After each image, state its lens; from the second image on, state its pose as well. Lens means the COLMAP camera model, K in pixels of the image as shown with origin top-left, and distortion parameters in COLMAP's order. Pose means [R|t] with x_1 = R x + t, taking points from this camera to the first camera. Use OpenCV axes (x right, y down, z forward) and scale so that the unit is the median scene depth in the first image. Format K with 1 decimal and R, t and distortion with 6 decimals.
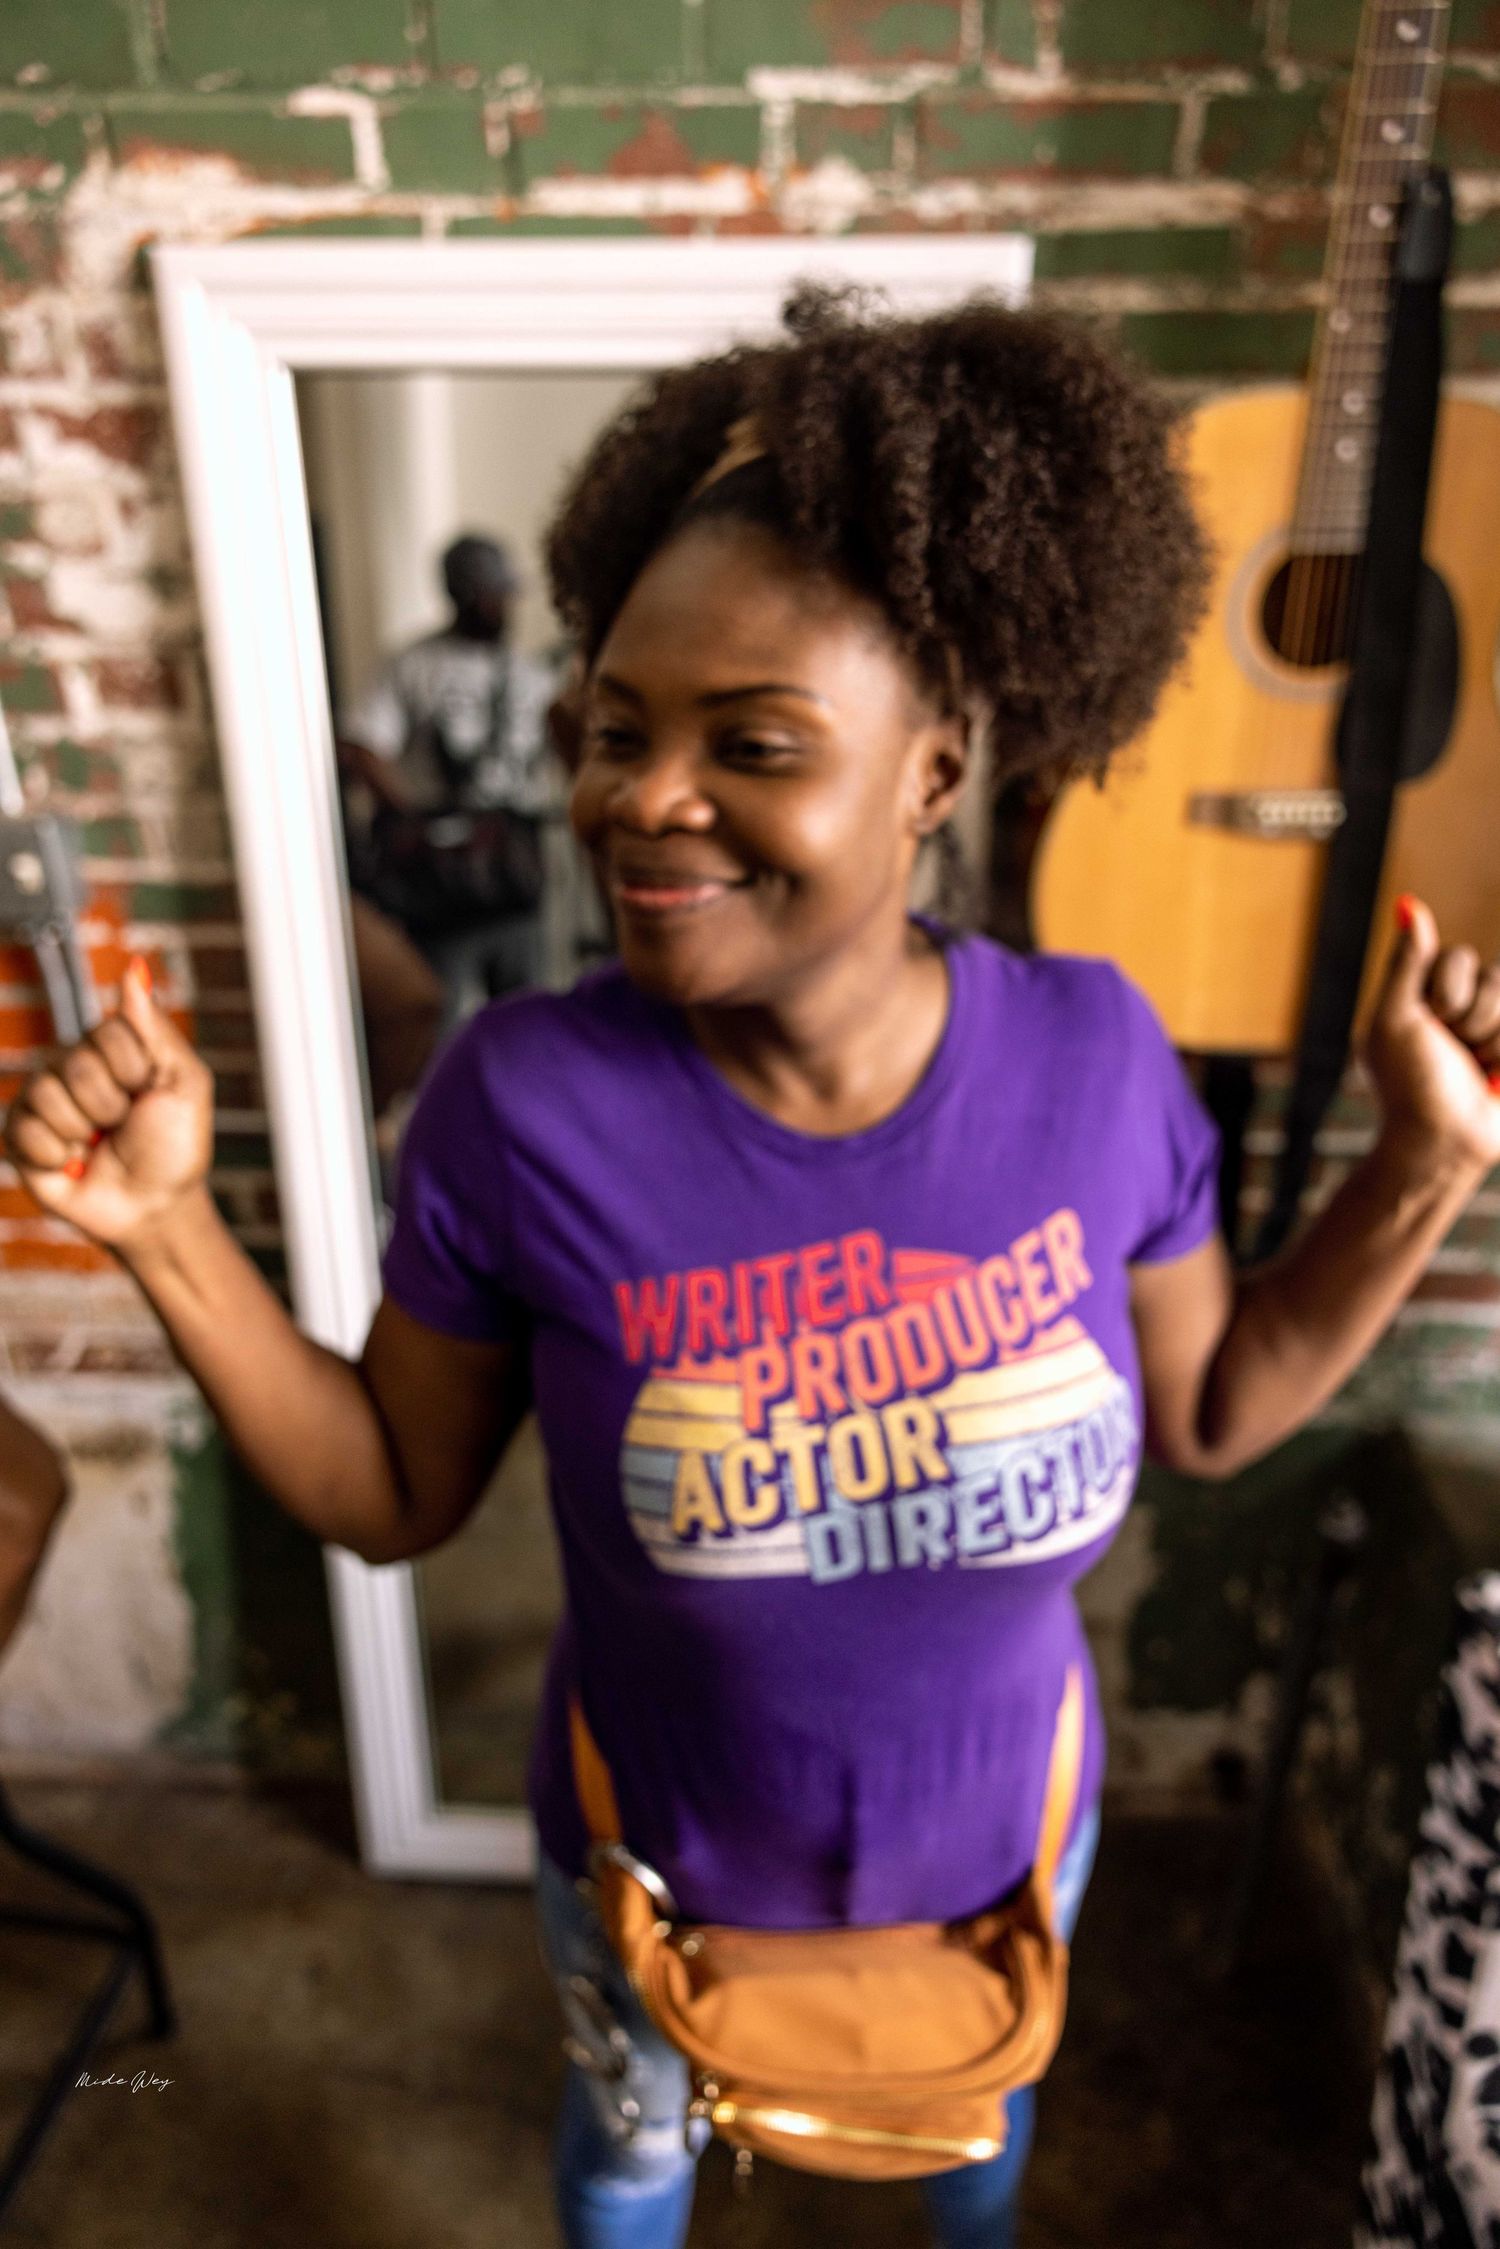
lens RADIAL K [[1527.4, 0, 750.0], [0, 1527.4, 1124.5], [0, 0, 1]] dist [-0.000062, 0.001817]
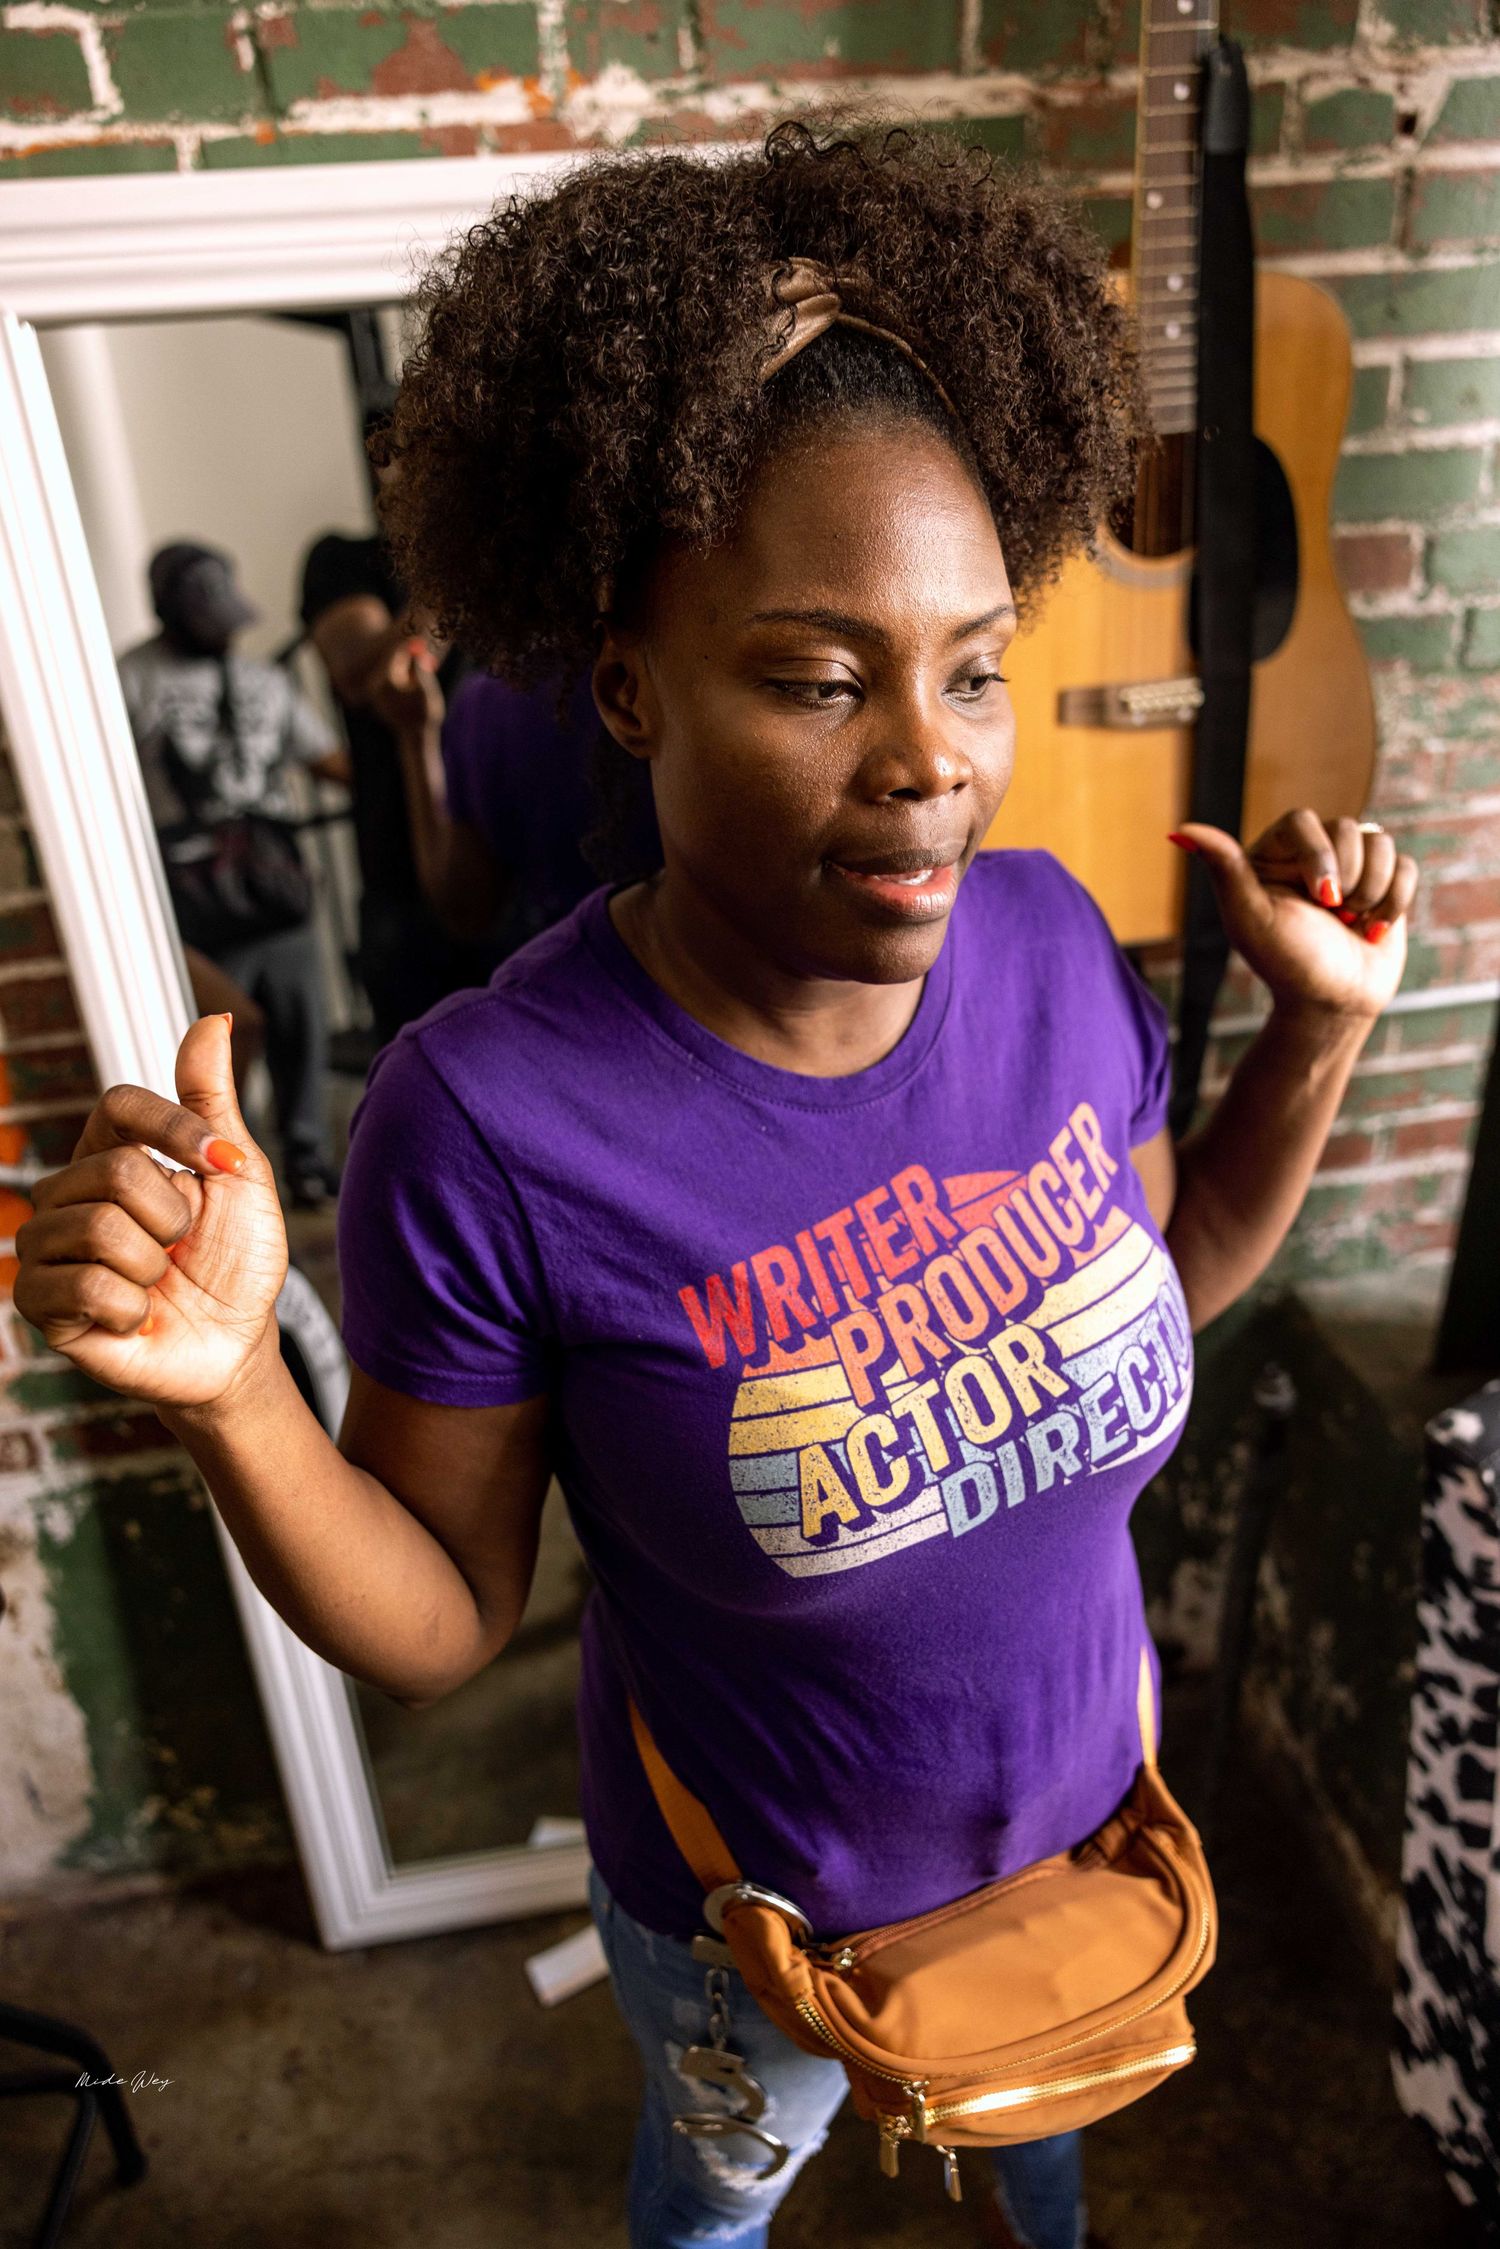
lens RADIAL K [[1527.4, 0, 750.0], [0, 1527.4, 1124.5], [0, 0, 1]] dist [-0.000062, 0.001817]
pose [[0.975142, -0.150563, 0.162567, -0.113920], [0.148352, 0.988600, 0.025724, 0.004884], [-0.164587, -0.000967, 0.986362, 0.053816]]
